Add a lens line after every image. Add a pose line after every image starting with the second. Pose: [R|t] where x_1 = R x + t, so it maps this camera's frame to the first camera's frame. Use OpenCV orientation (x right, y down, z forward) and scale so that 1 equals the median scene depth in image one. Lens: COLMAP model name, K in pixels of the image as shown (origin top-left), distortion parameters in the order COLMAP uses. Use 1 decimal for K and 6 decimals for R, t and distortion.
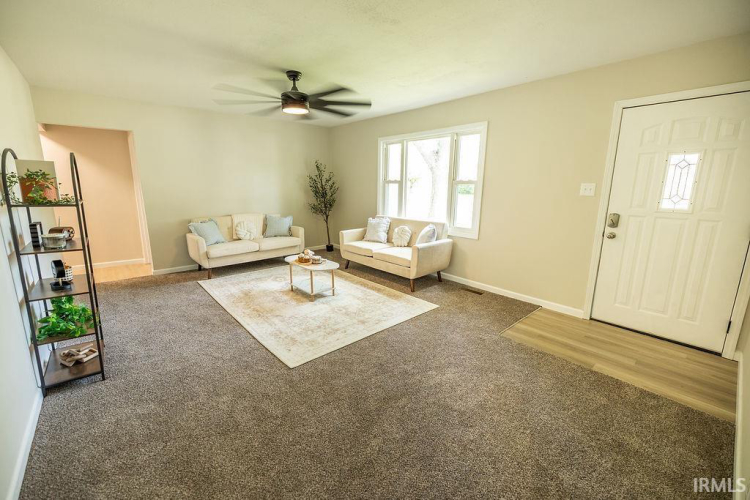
lens RADIAL K [[320.4, 0, 372.3], [0, 320.4, 246.2], [0, 0, 1]] dist [0.001195, 0.000300]
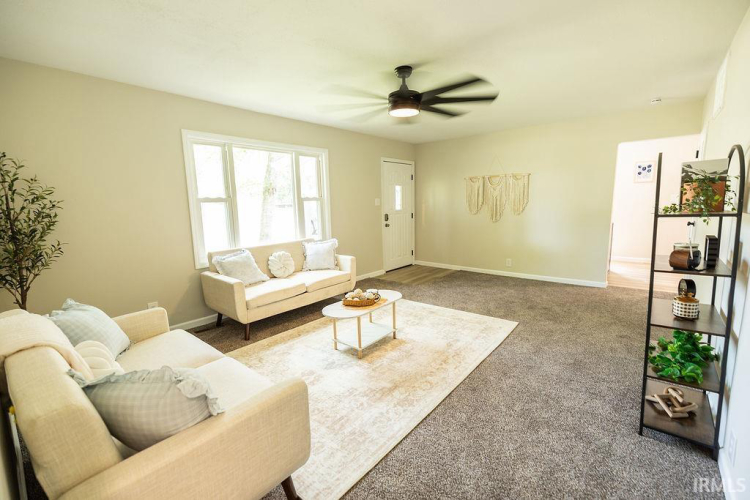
lens RADIAL K [[320.4, 0, 373.4], [0, 320.4, 255.9], [0, 0, 1]] dist [0.001195, 0.000300]
pose [[-0.150109, -0.167119, 0.974443, -0.979556], [0.214664, 0.956588, 0.197126, -0.215440], [-0.965084, 0.238768, -0.107718, 1.117259]]
